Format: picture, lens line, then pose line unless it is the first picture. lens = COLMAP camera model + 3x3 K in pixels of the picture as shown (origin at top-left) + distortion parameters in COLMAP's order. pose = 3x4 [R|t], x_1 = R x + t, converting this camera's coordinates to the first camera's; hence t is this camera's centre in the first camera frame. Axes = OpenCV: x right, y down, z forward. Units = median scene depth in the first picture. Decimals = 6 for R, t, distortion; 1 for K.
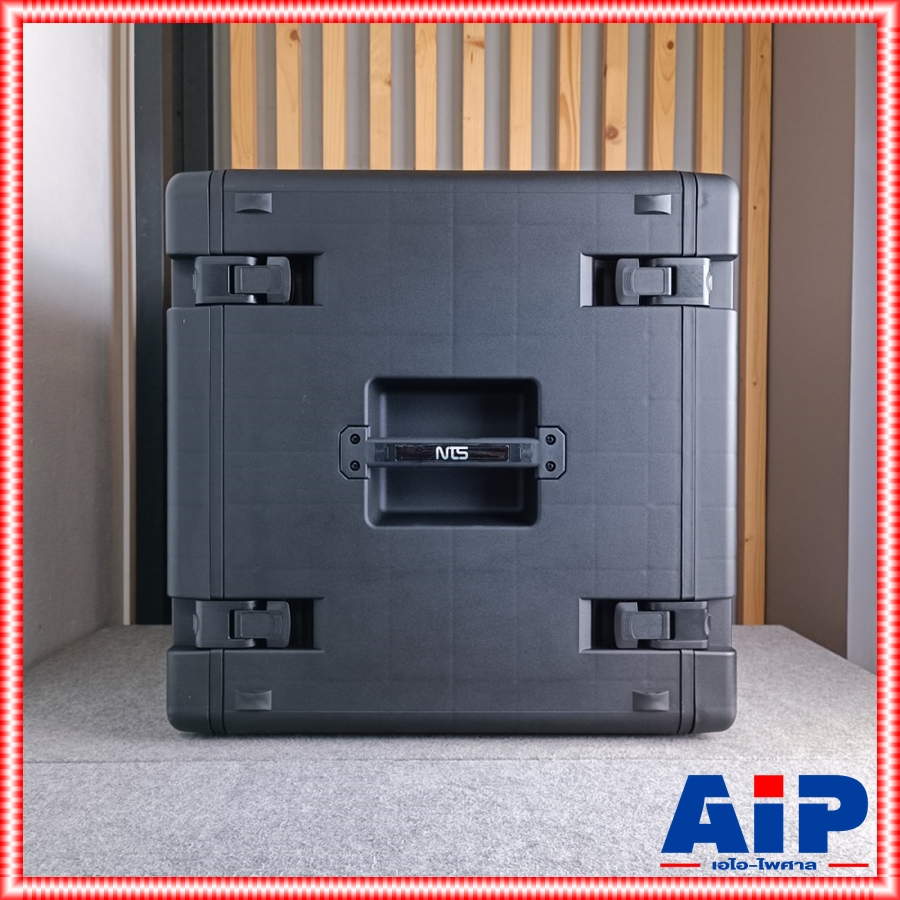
lens RADIAL K [[820.1, 0, 447.6], [0, 820.1, 450.8], [0, 0, 1]] dist [0.068735, -0.064165]
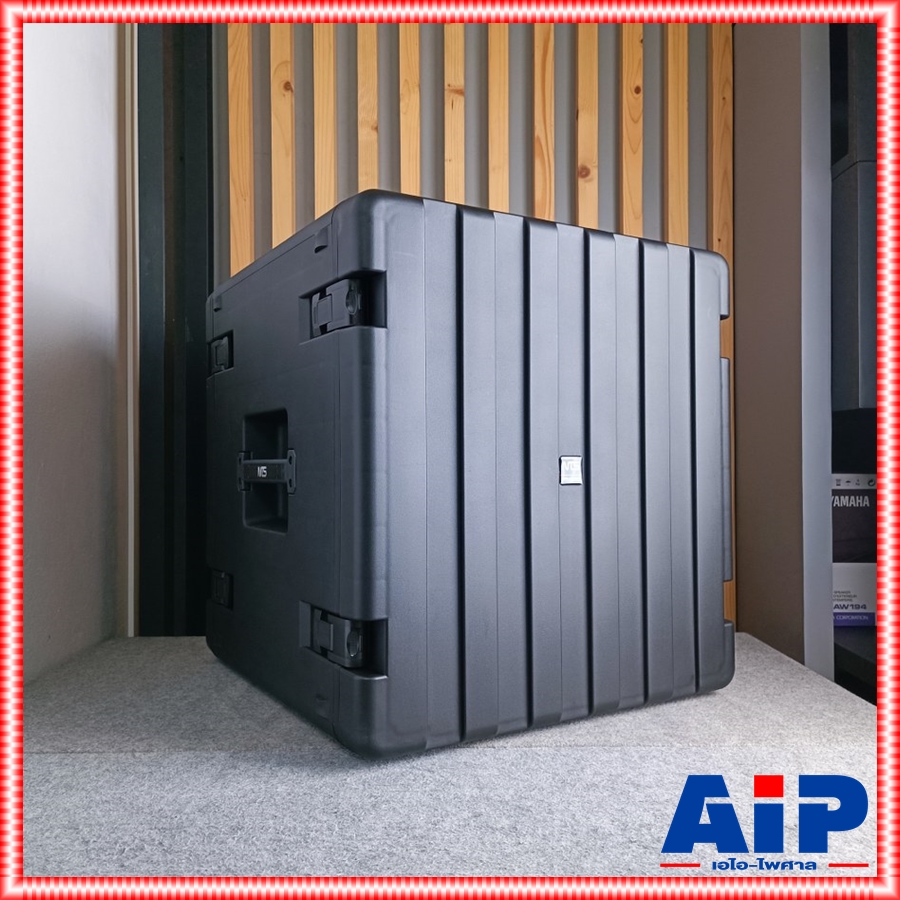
lens RADIAL K [[820.1, 0, 441.9], [0, 820.1, 451.1], [0, 0, 1]] dist [0.068735, -0.064165]
pose [[0.999757, -0.010023, -0.019643, 0.053437], [0.009459, 0.999547, -0.028570, 0.007146], [0.019921, 0.028378, 0.999399, -0.093775]]
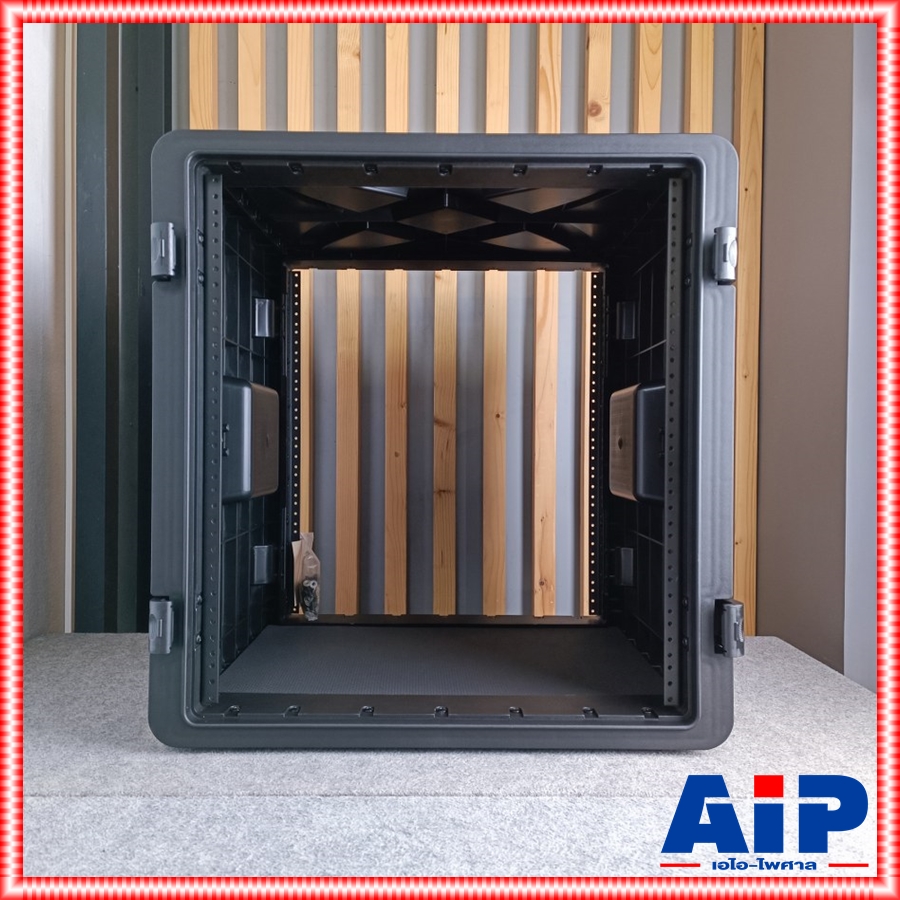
lens RADIAL K [[820.1, 0, 446.1], [0, 820.1, 446.8], [0, 0, 1]] dist [0.068735, -0.064165]
pose [[0.999958, 0.007518, 0.005236, 0.046772], [-0.007451, 0.999891, -0.012752, 0.018141], [-0.005331, 0.012712, 0.999905, 0.111957]]
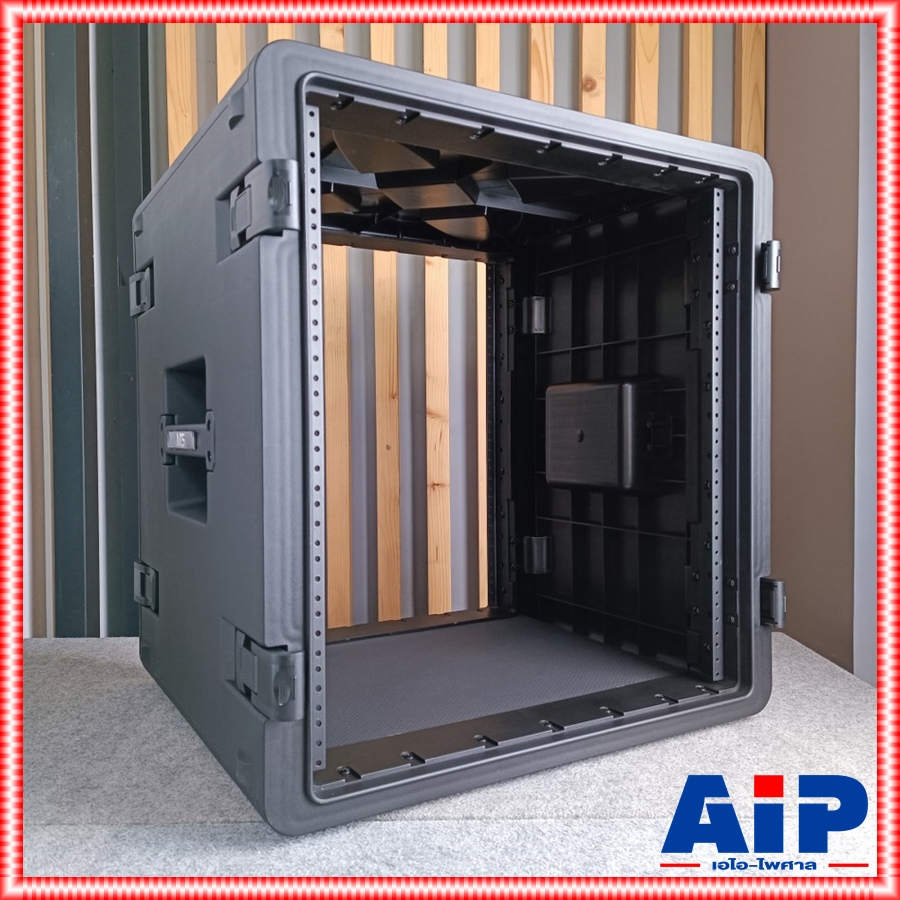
lens RADIAL K [[820.1, 0, 448.8], [0, 820.1, 450.4], [0, 0, 1]] dist [0.068735, -0.064165]
pose [[0.999957, -0.006408, 0.006670, 0.062129], [0.006350, 0.999942, 0.008737, 0.006037], [-0.006725, -0.008694, 0.999940, 0.162934]]
